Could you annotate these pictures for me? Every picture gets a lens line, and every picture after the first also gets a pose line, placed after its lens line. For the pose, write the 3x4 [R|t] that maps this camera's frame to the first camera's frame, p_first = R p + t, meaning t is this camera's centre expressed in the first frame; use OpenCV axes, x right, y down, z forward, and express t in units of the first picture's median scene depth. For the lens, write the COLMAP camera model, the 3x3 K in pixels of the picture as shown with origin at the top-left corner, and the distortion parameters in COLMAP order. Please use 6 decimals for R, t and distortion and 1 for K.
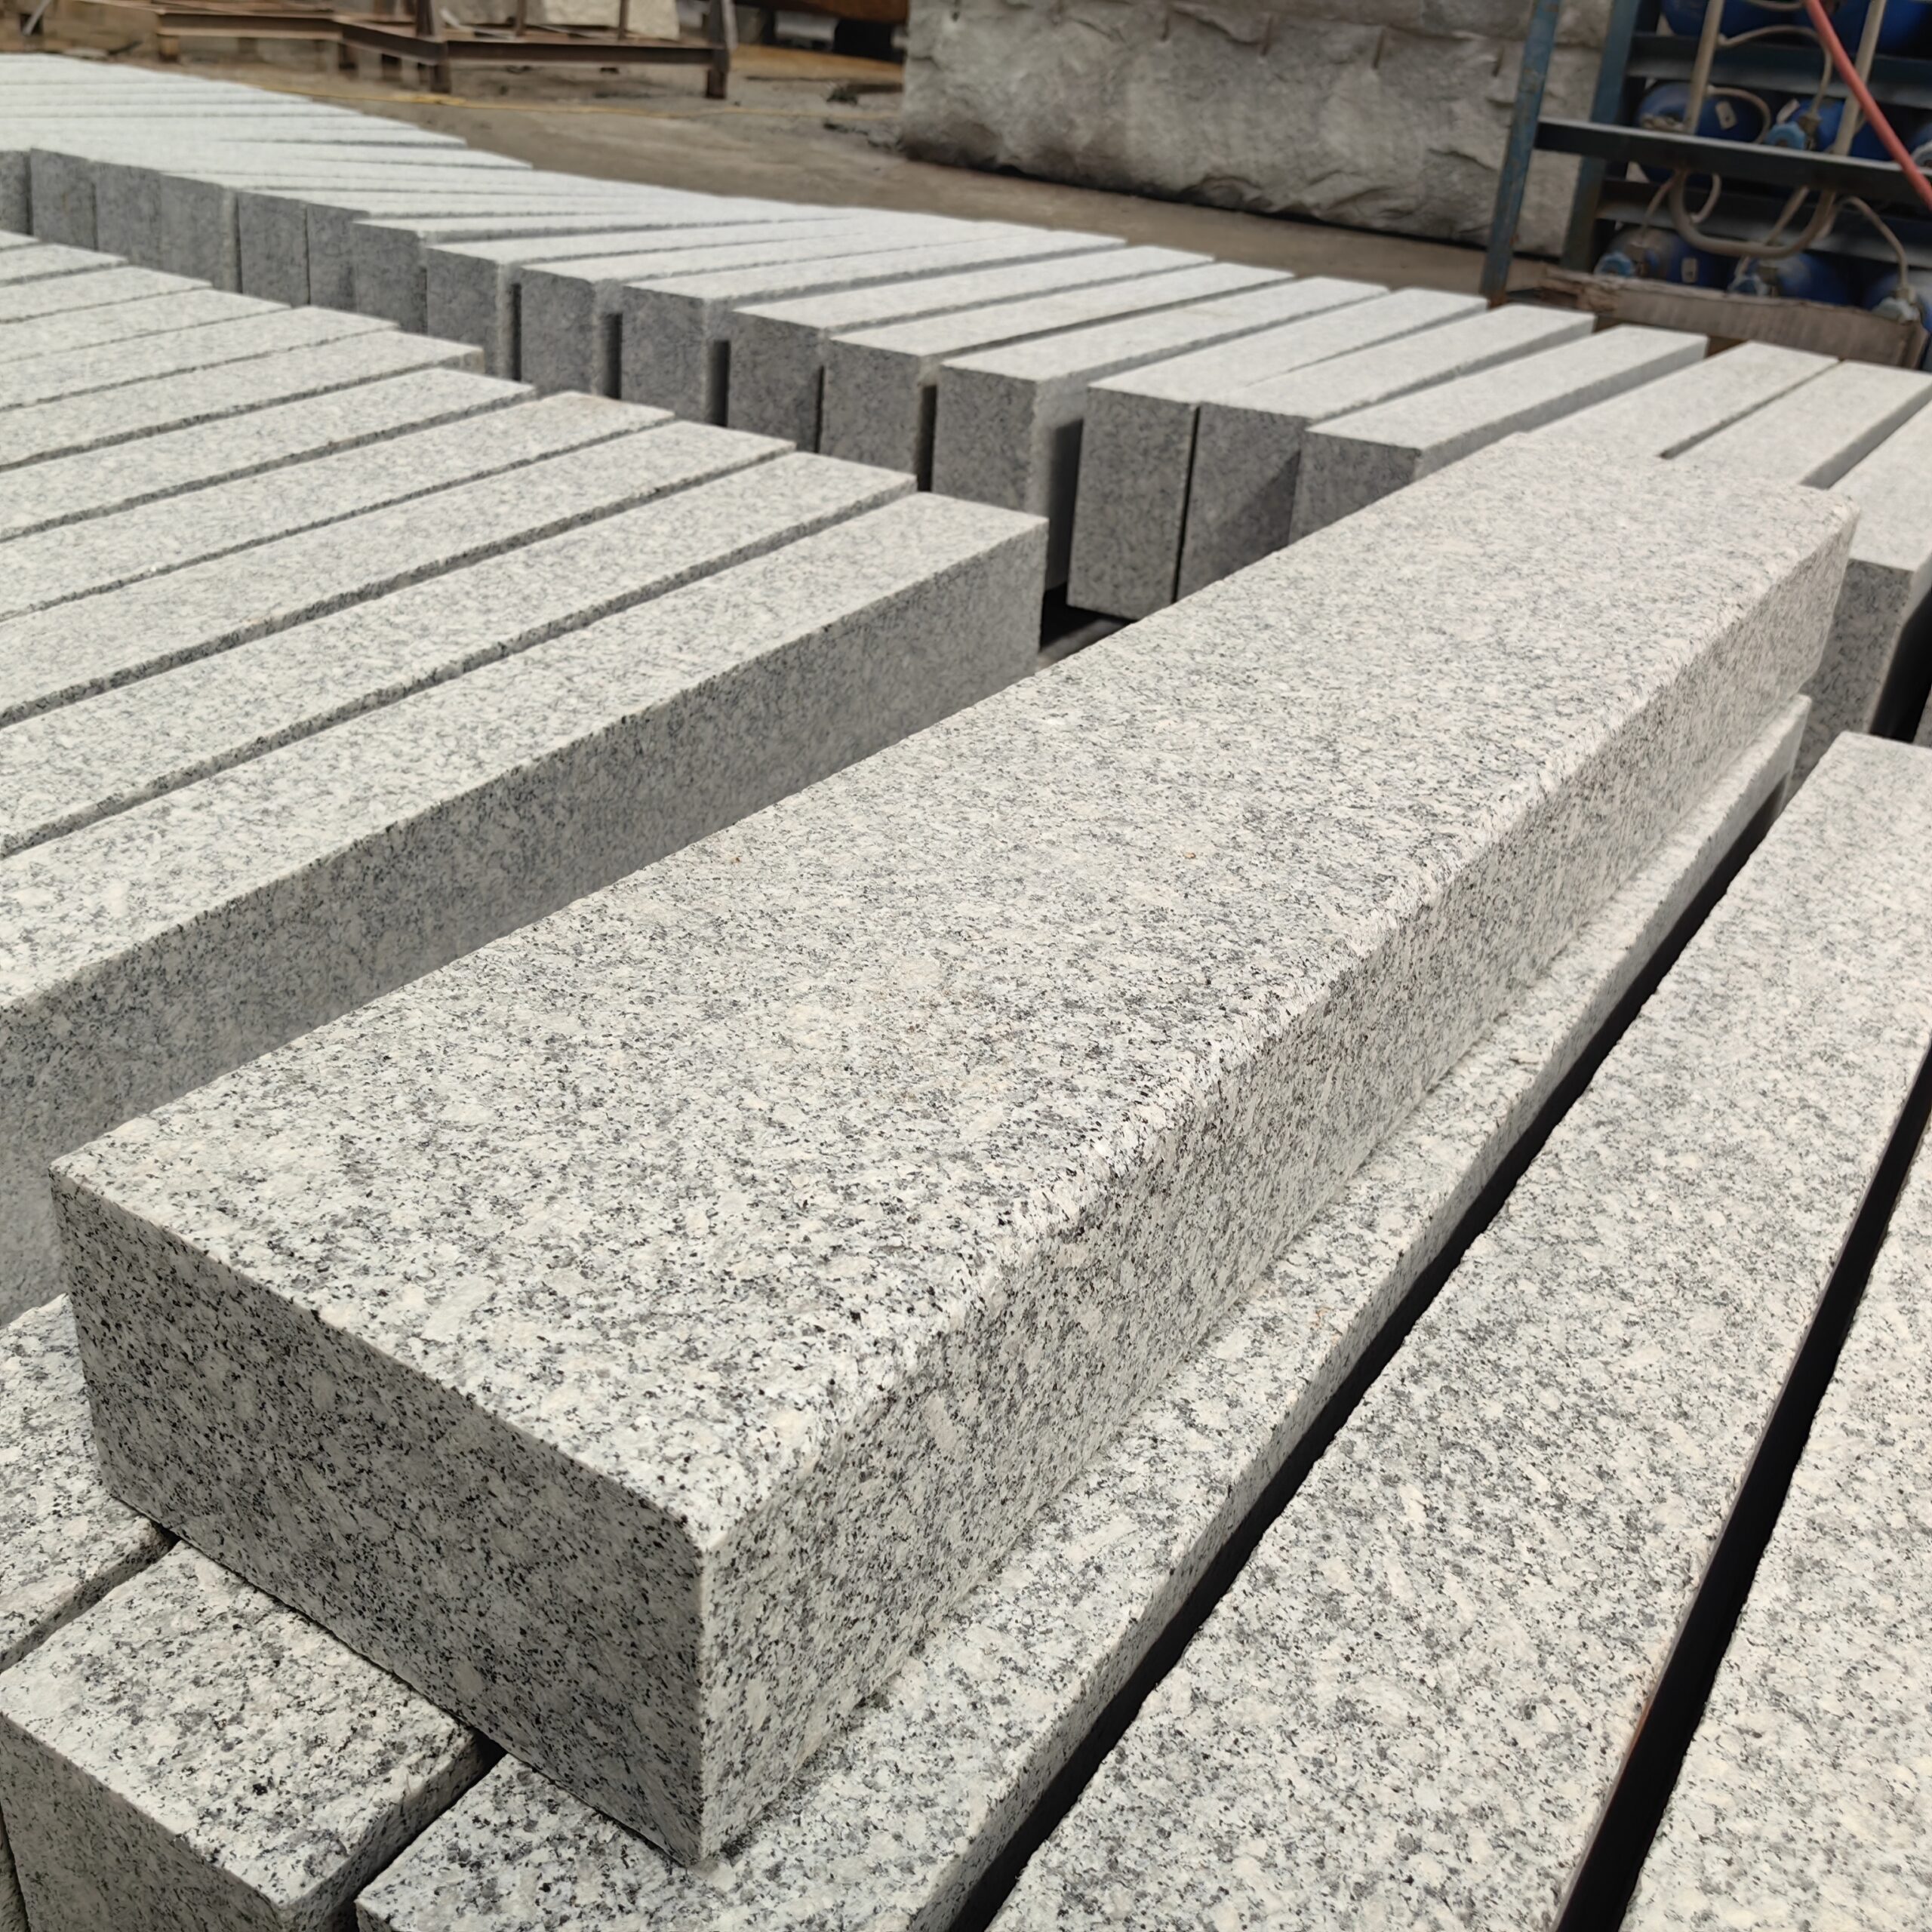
lens RADIAL K [[2115.5, 0, 966.0], [0, 2115.5, 966.0], [0, 0, 1]] dist [0.013584, 0.007407]
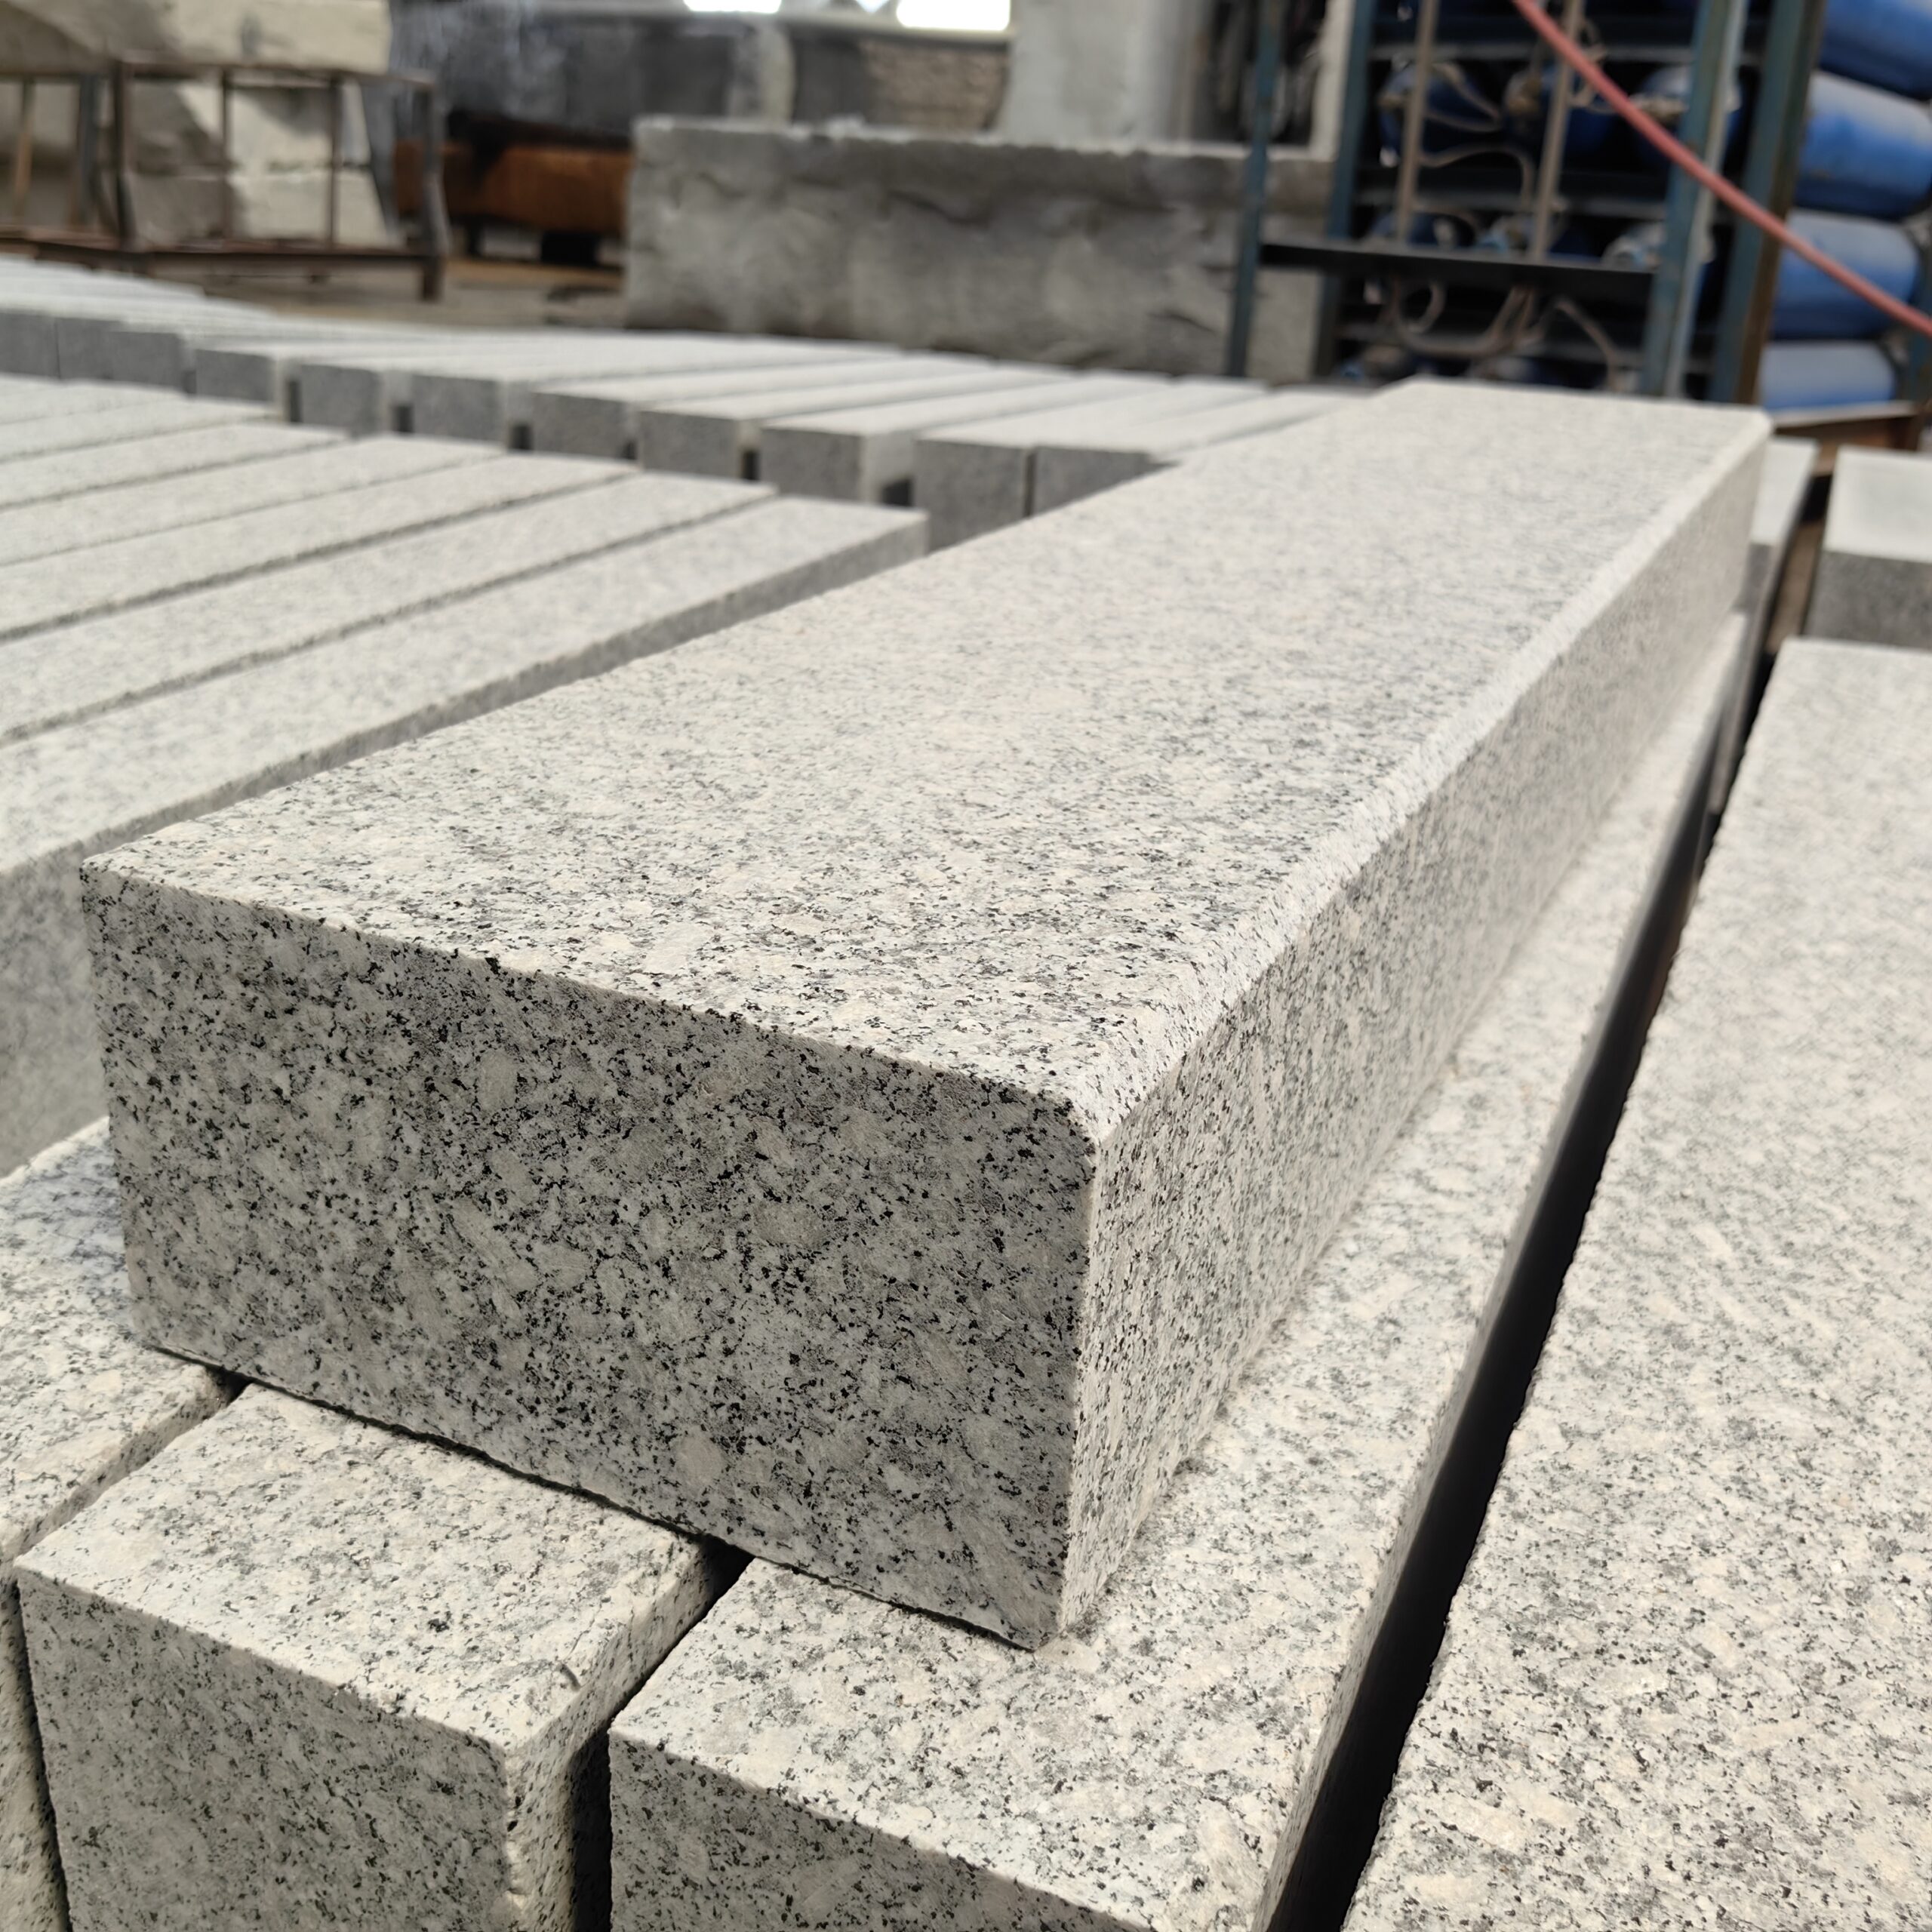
lens RADIAL K [[2120.3, 0, 966.0], [0, 2120.3, 966.0], [0, 0, 1]] dist [0.000921, 0.007170]
pose [[0.989083, -0.067554, 0.130962, -0.225279], [0.081099, 0.991574, -0.101012, 0.242044], [-0.123035, 0.110530, 0.986228, 0.213999]]
